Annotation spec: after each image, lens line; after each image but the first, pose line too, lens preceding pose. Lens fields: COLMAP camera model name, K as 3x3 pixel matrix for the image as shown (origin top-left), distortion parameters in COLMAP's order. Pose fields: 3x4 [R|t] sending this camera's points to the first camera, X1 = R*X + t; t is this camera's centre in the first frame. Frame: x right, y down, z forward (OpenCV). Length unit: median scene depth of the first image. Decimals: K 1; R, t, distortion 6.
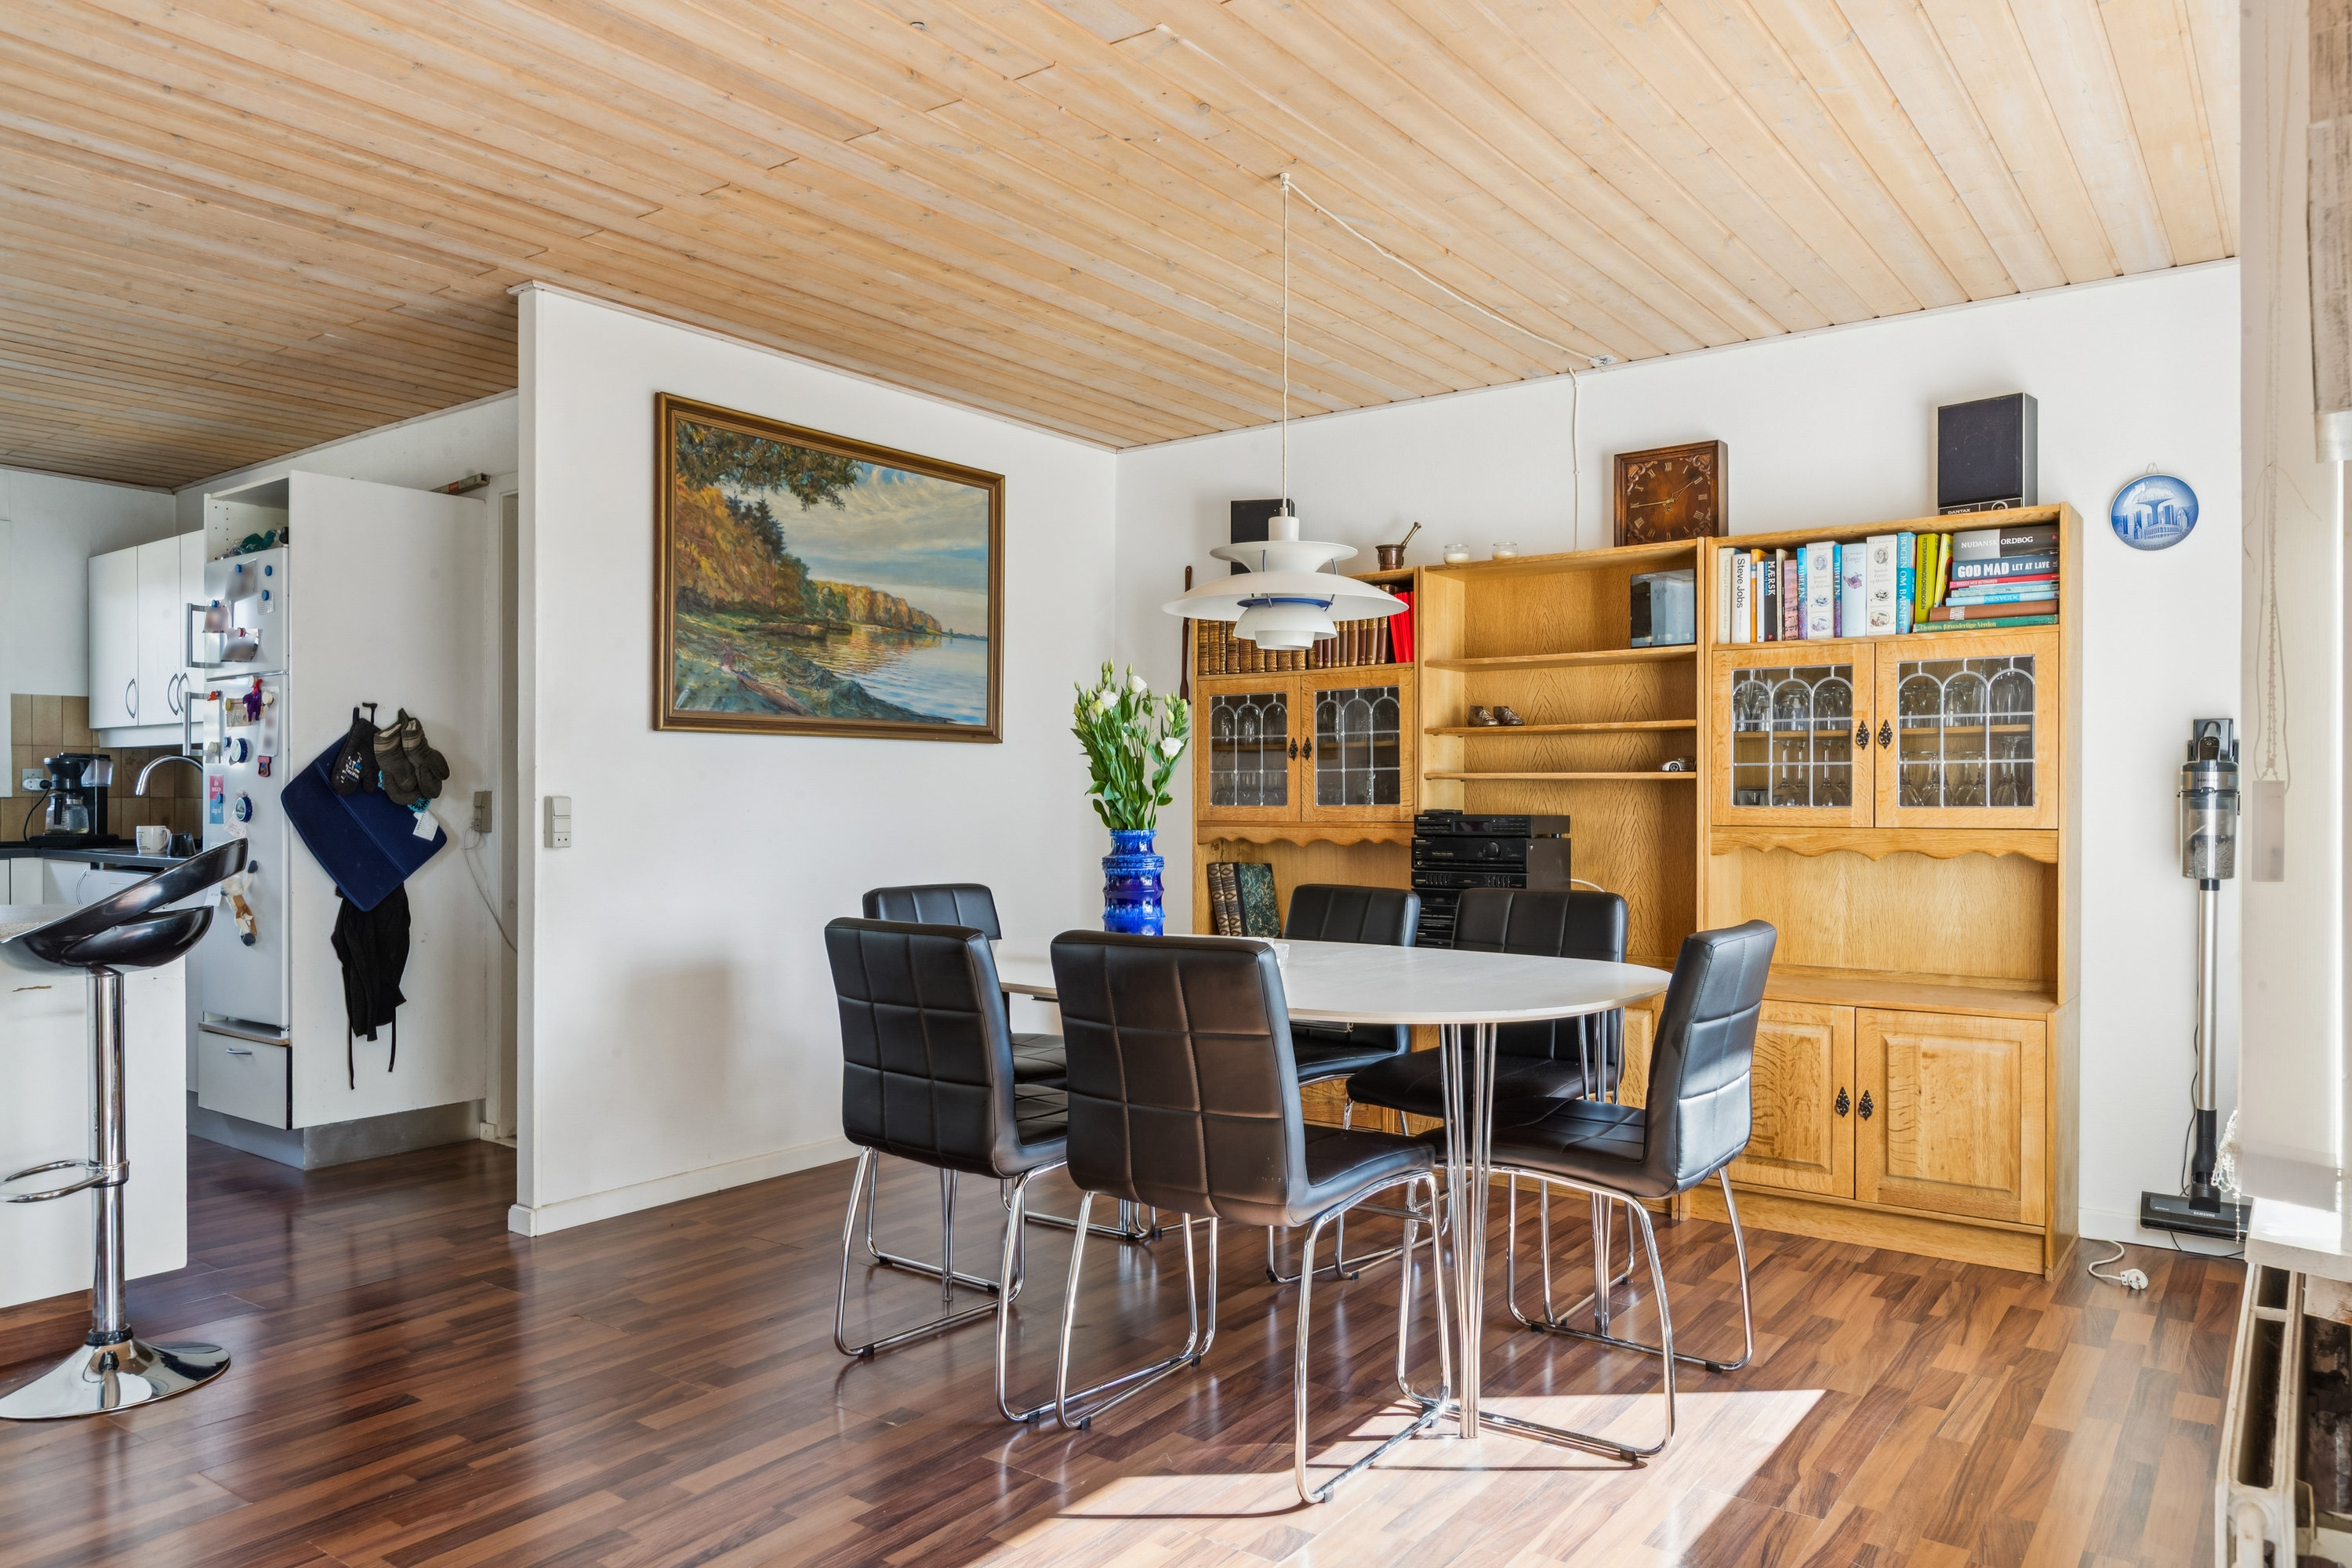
lens RADIAL K [[1551.3, 0, 1179.1], [0, 1551.3, 793.3], [0, 0, 1]] dist [-0.021453, -0.001313]
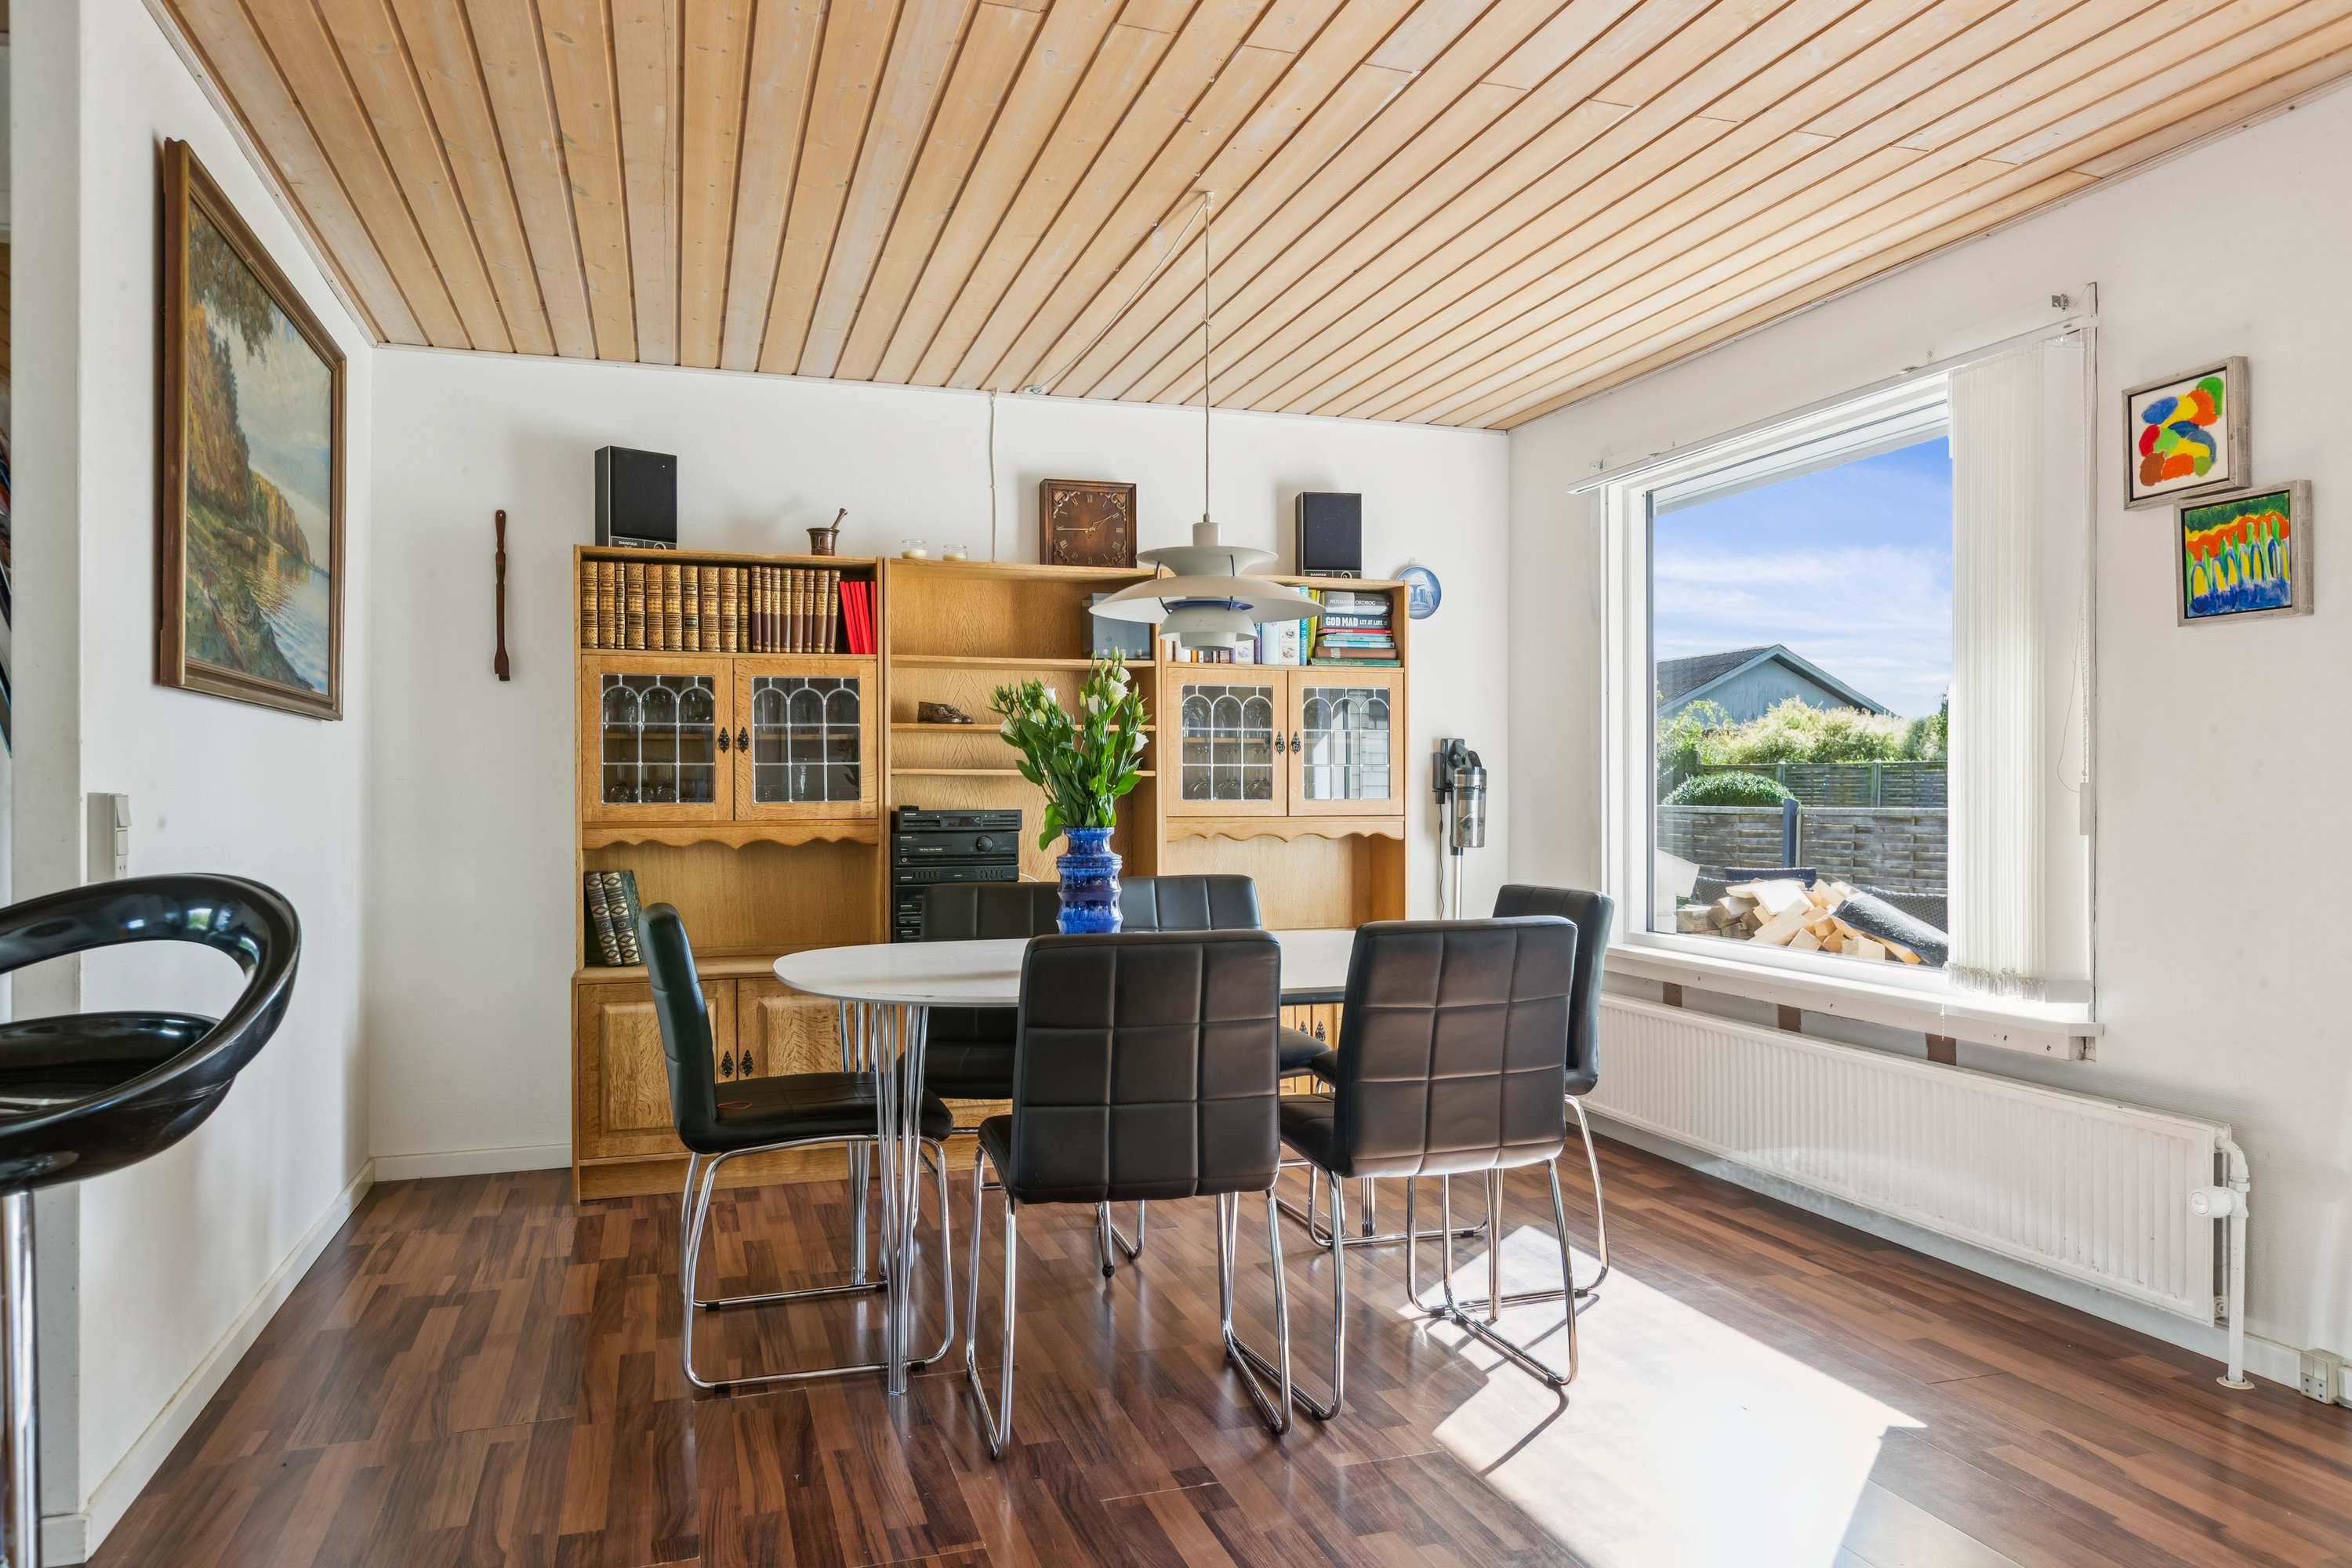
lens RADIAL K [[1551.3, 0, 1179.4], [0, 1551.3, 783.4], [0, 0, 1]] dist [-0.021453, -0.001313]
pose [[0.577872, 0.005652, 0.816108, -0.543239], [0.000383, 0.999974, -0.007197, 0.003527], [-0.816127, 0.004472, 0.577855, 0.286125]]
